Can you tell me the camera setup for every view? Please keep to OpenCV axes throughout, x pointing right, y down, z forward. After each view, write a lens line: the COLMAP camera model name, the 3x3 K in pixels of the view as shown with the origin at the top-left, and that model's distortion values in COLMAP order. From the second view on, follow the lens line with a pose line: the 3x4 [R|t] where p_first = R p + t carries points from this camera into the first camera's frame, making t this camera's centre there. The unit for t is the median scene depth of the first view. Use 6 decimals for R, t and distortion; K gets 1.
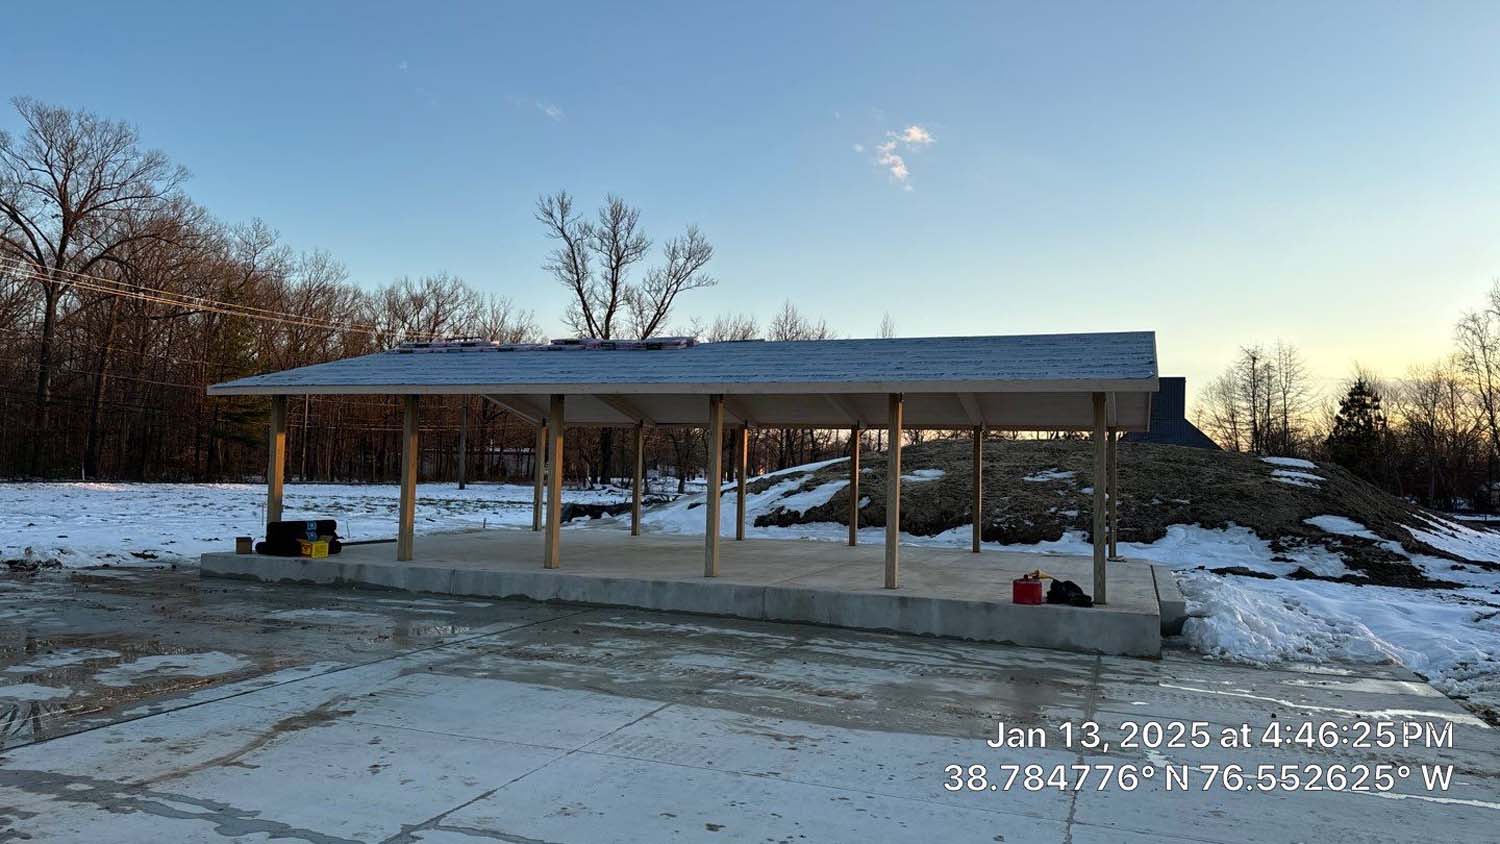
lens RADIAL K [[1156.0, 0, 747.7], [0, 1156.0, 434.2], [0, 0, 1]] dist [0.075911, -0.020212]
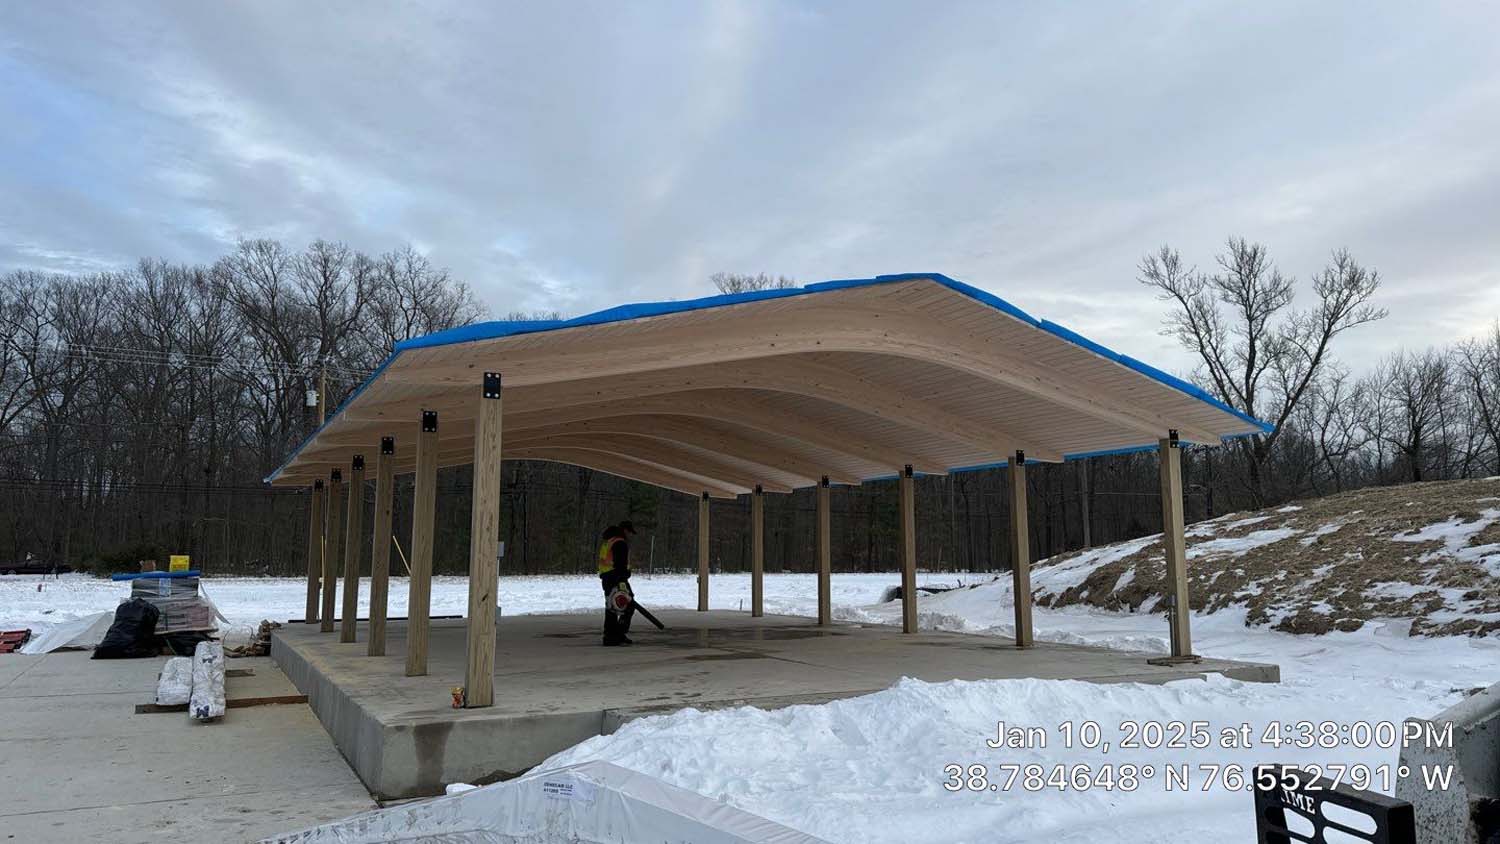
lens RADIAL K [[1124.1, 0, 739.0], [0, 1124.1, 417.2], [0, 0, 1]] dist [0.043494, -0.031059]
pose [[0.727758, -0.114949, -0.676132, 0.180264], [0.047119, 0.991905, -0.117917, 0.012641], [0.684213, 0.053957, 0.727283, 0.126146]]
